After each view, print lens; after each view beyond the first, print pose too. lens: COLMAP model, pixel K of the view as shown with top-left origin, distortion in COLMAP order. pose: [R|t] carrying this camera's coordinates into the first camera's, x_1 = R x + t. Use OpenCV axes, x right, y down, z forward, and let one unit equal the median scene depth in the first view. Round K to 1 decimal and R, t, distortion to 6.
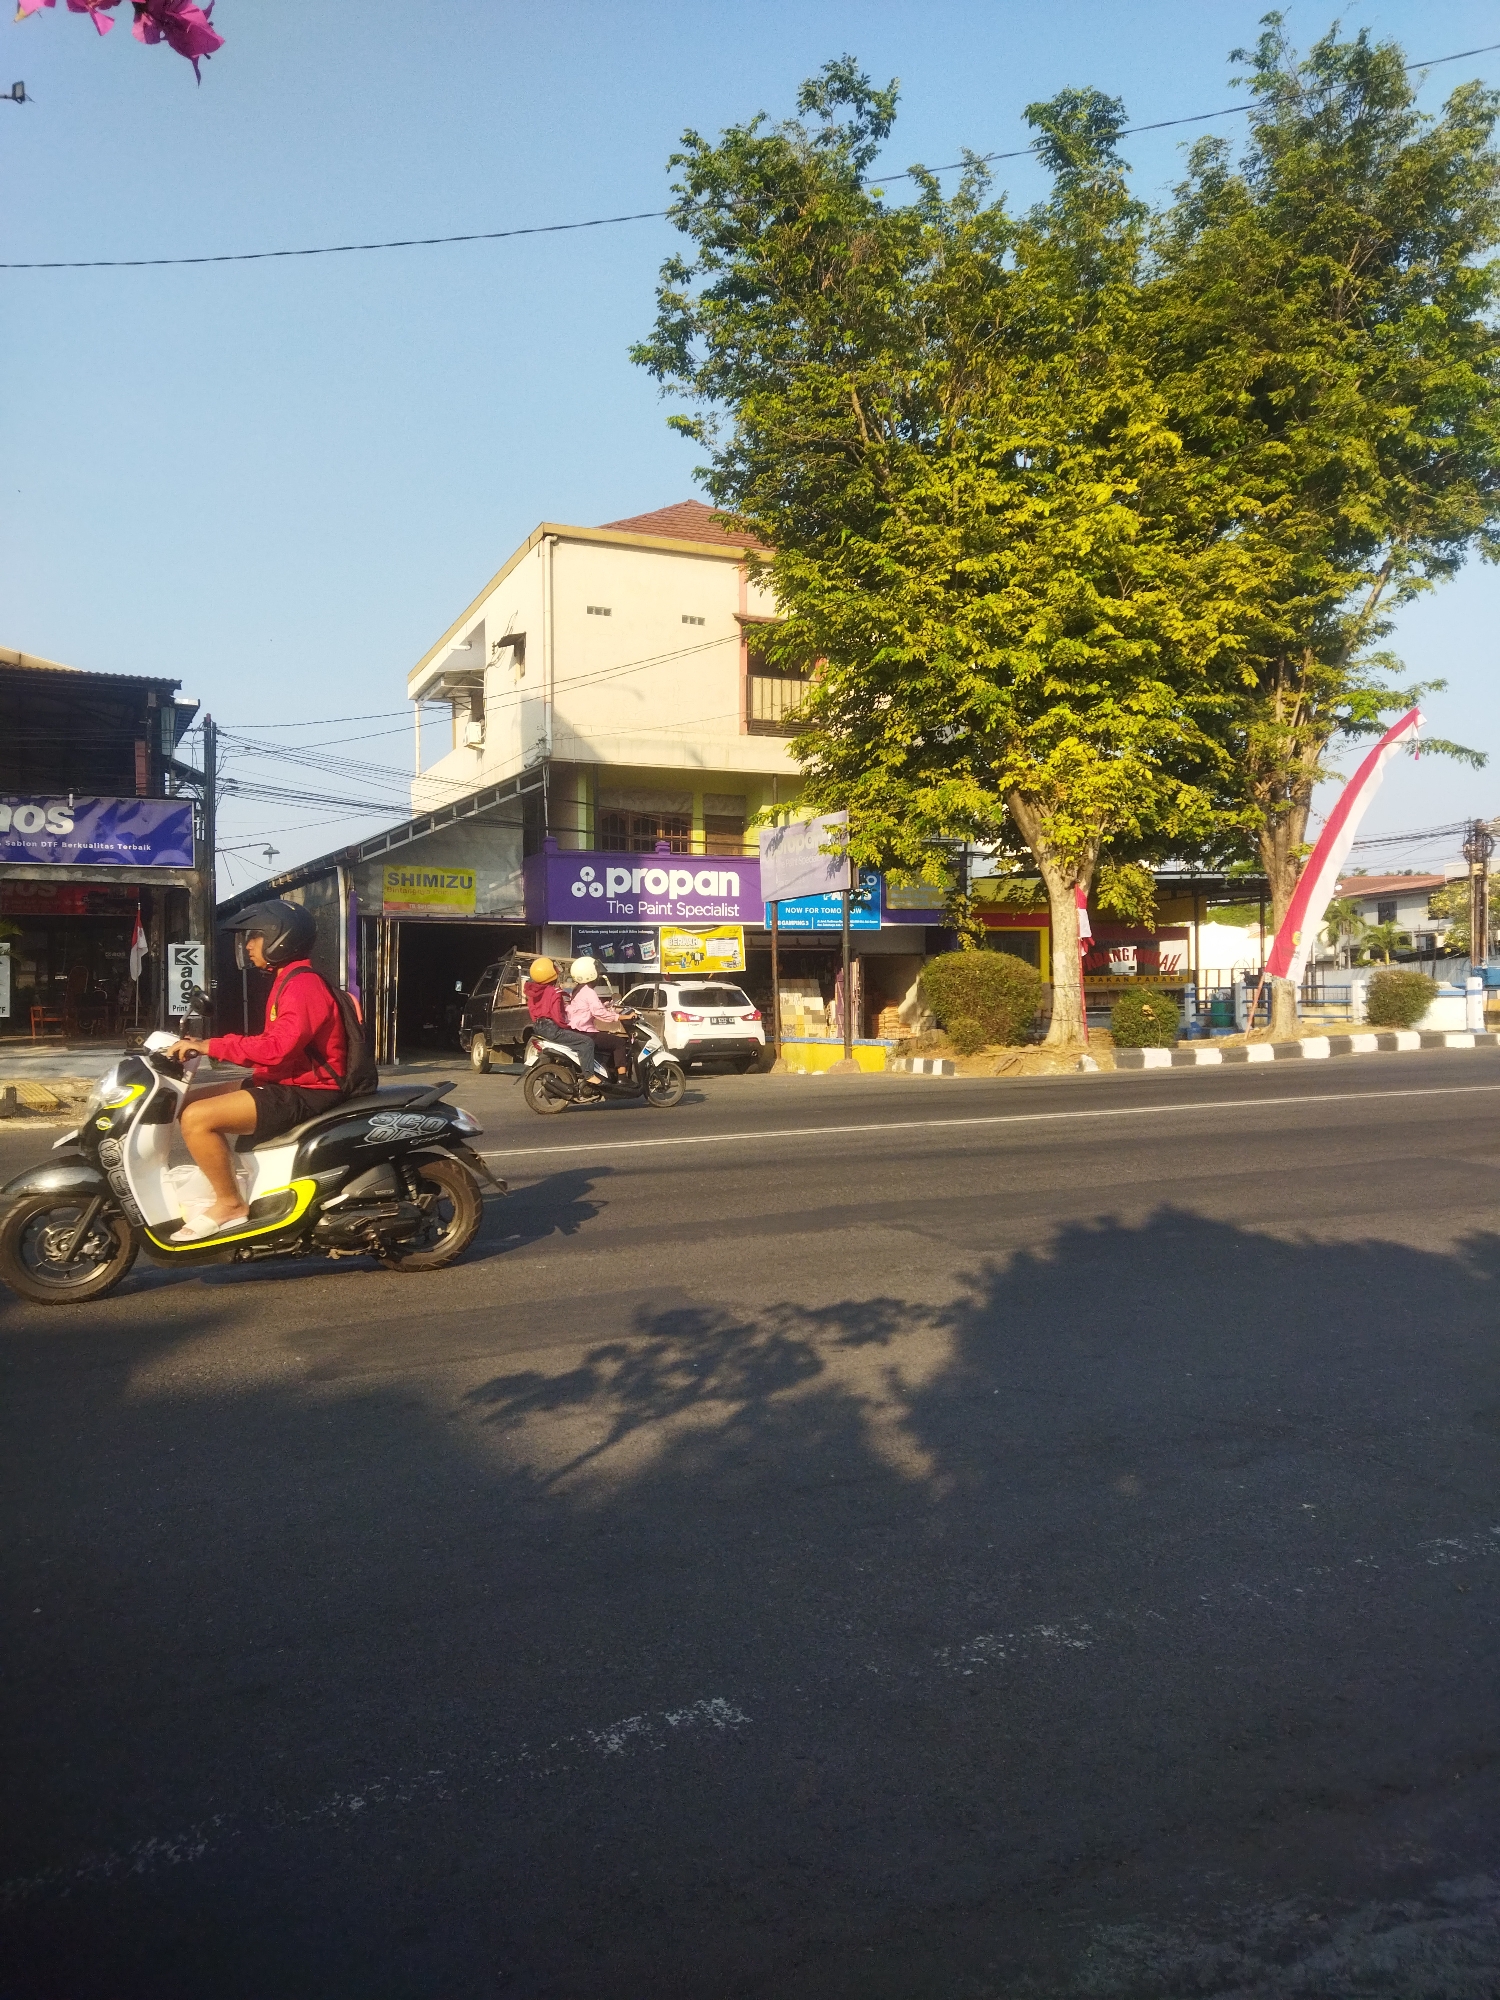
lens RADIAL K [[1489.7, 0, 750.0], [0, 1489.7, 1000.0], [0, 0, 1]] dist [0.135222, -0.202655]
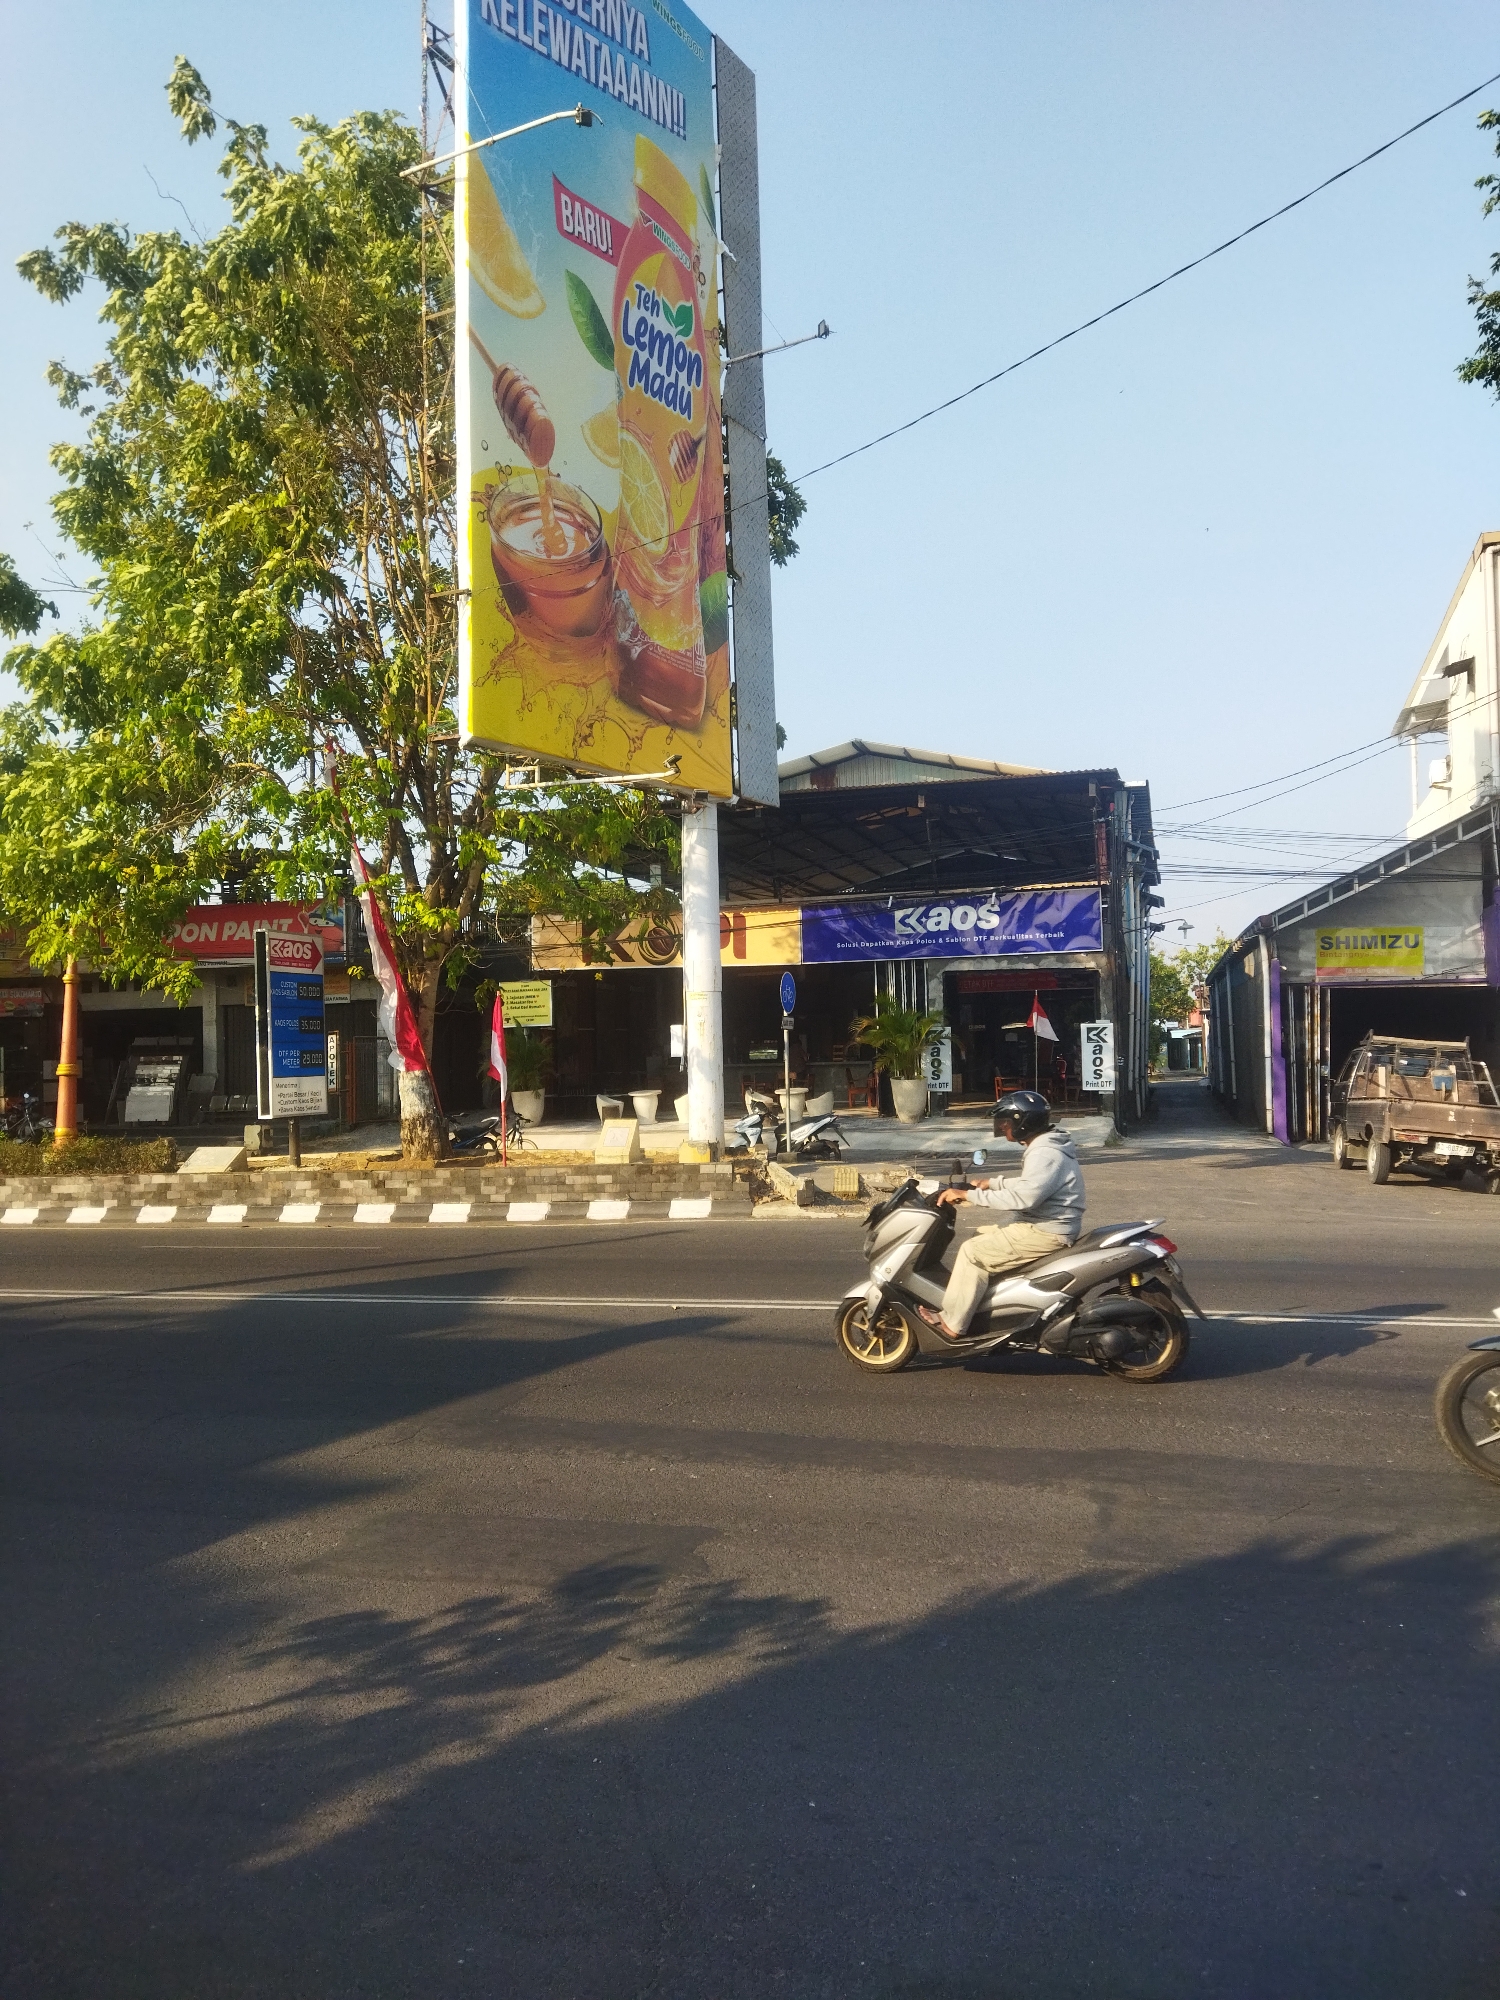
lens RADIAL K [[1489.7, 0, 750.0], [0, 1489.7, 1000.0], [0, 0, 1]] dist [0.135222, -0.202655]
pose [[0.739807, -0.025727, -0.672327, 0.158145], [0.014413, 0.999645, -0.022392, -0.034333], [0.672665, 0.006875, 0.739915, 0.063807]]
